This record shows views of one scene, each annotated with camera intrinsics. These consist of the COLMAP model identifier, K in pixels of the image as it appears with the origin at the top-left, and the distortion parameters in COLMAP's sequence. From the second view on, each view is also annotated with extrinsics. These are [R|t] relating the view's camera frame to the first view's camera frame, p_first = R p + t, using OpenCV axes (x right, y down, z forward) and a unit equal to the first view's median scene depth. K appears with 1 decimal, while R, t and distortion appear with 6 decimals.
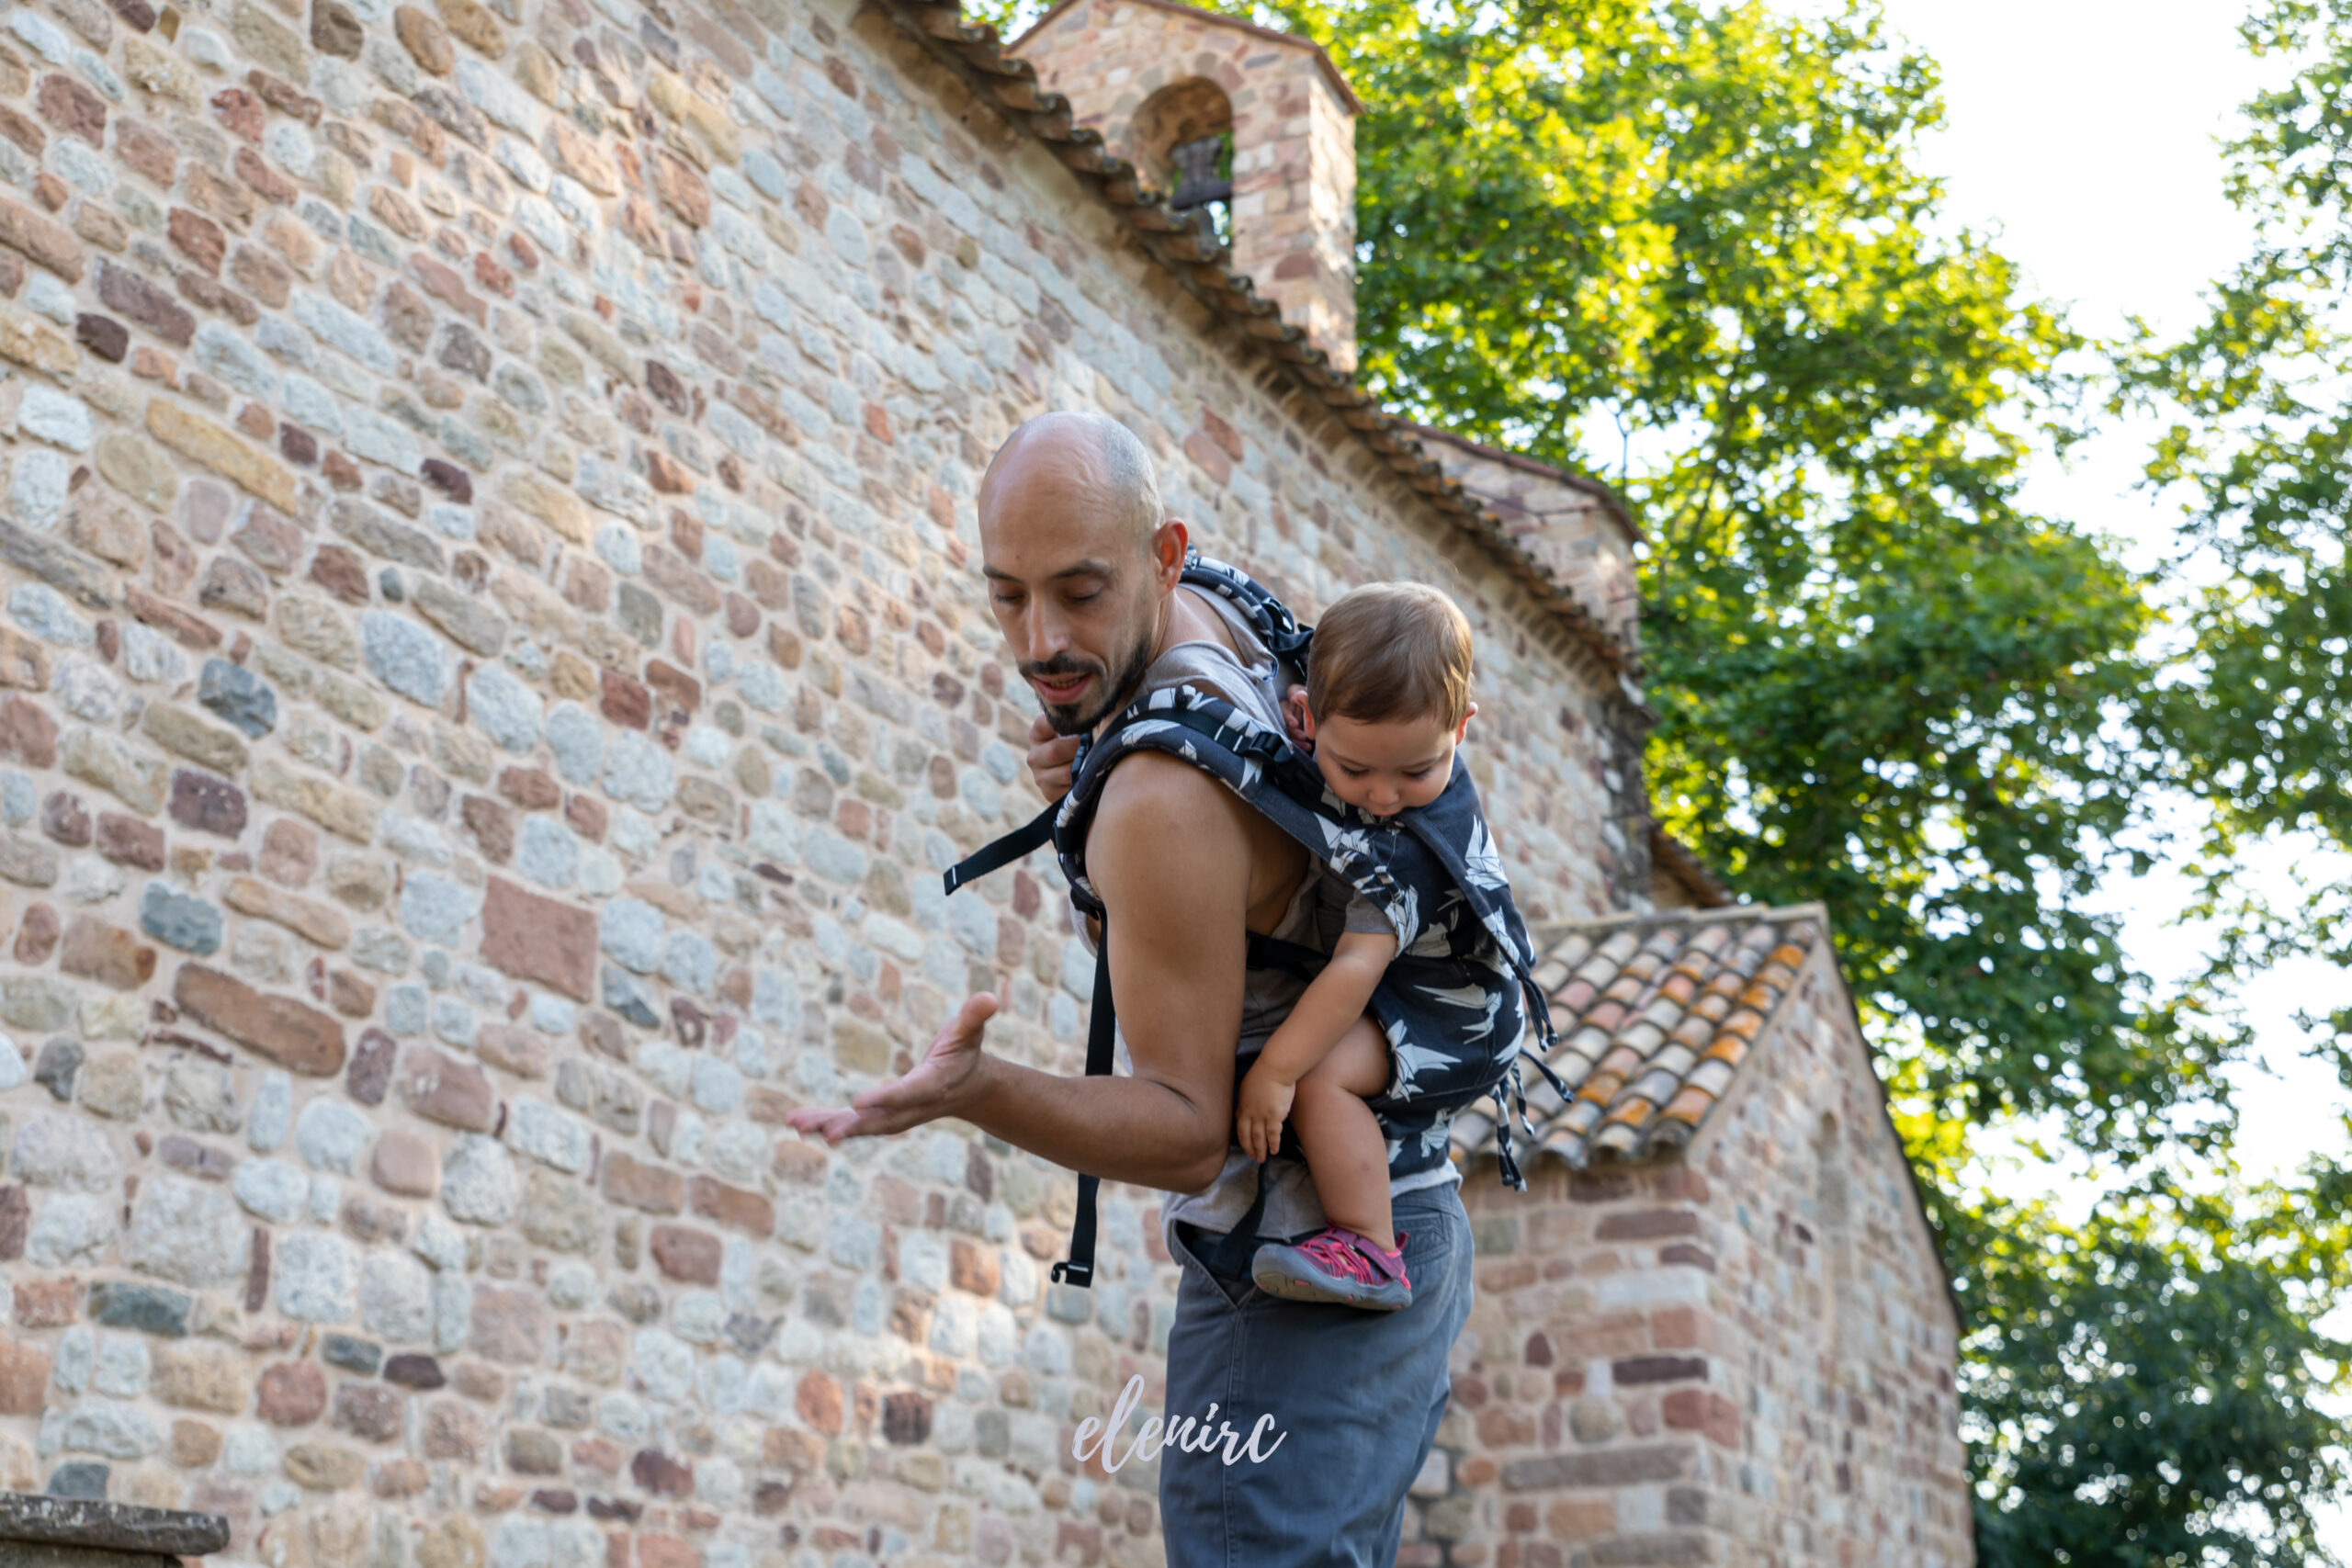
lens RADIAL K [[2792.4, 0, 1178.2], [0, 2792.4, 786.2], [0, 0, 1]] dist [0.067560, 0.000000]
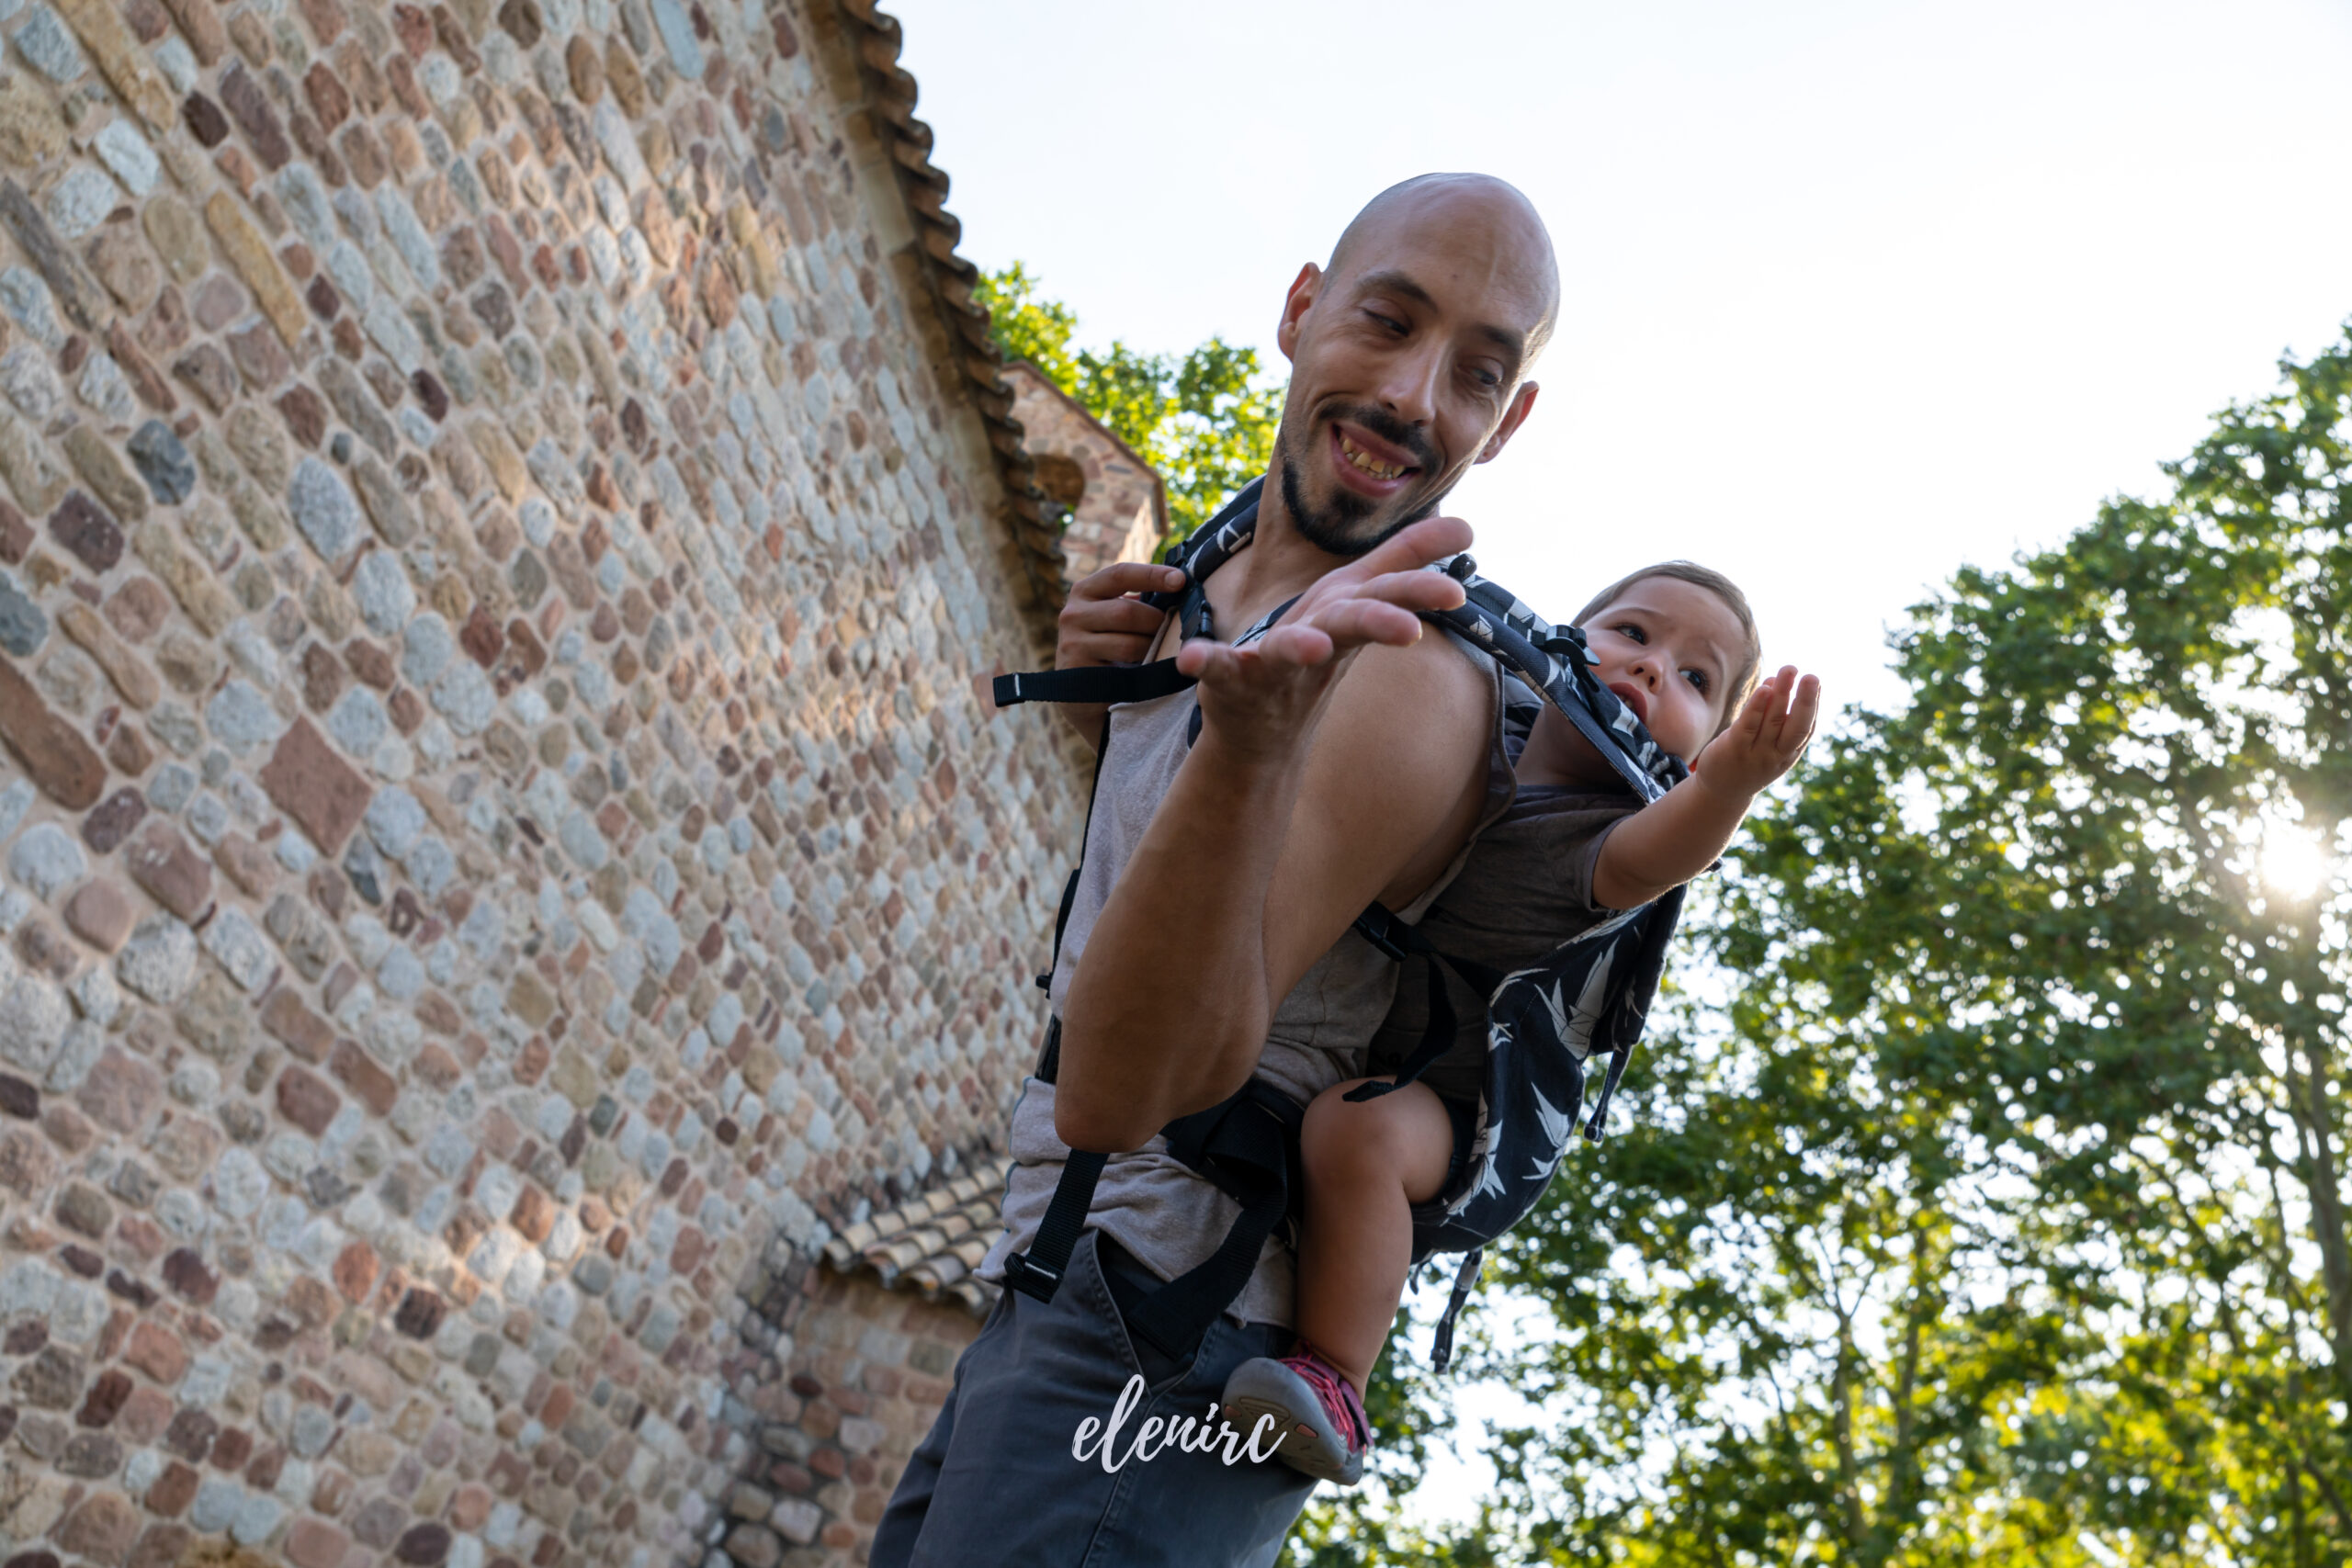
lens RADIAL K [[2064.7, 0, 1175.7], [0, 2064.7, 784.6], [0, 0, 1]] dist [0.001726, 0.031969]
pose [[0.892731, 0.432909, 0.124987, -0.023615], [-0.416710, 0.898733, -0.136496, 0.022195], [-0.171421, 0.069771, 0.982724, 0.122932]]
